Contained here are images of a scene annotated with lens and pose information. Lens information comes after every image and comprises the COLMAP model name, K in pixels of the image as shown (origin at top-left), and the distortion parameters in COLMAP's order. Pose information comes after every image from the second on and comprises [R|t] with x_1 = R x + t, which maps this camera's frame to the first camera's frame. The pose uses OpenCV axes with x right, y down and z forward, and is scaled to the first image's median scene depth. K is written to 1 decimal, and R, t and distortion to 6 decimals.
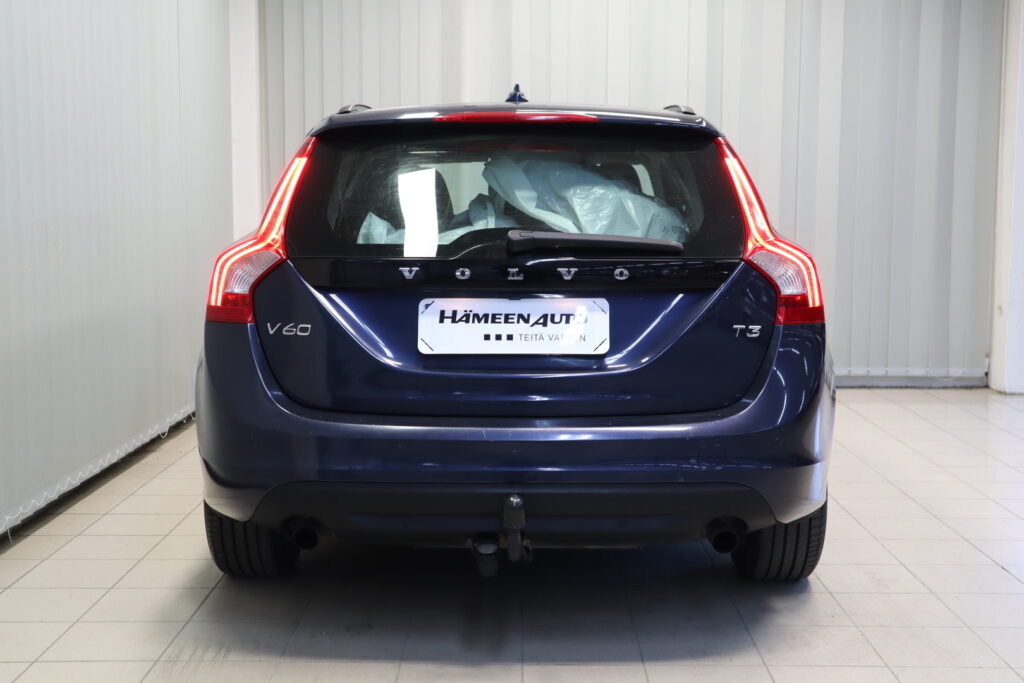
lens RADIAL K [[1347.9, 0, 515.2], [0, 1347.9, 352.9], [0, 0, 1]] dist [-0.007059, 0.000000]
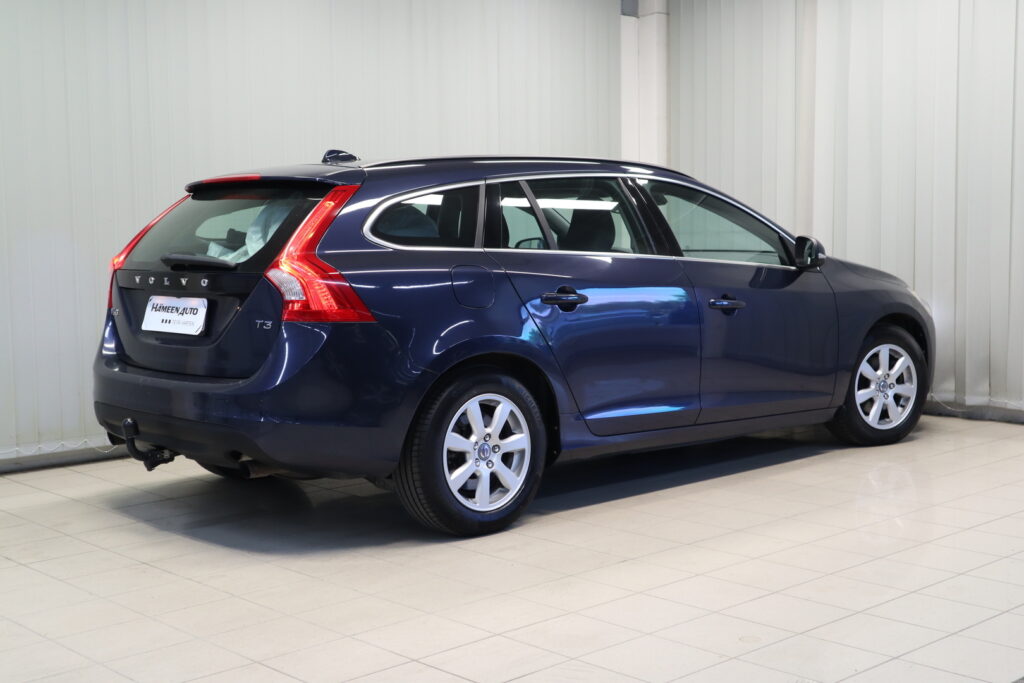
lens RADIAL K [[1326.7, 0, 520.5], [0, 1326.7, 338.7], [0, 0, 1]] dist [0.064117, 0.000000]
pose [[0.695754, 0.052463, -0.716362, 1.381346], [-0.066995, 0.997721, 0.008001, -0.031137], [0.715149, 0.042426, 0.697683, 0.211917]]
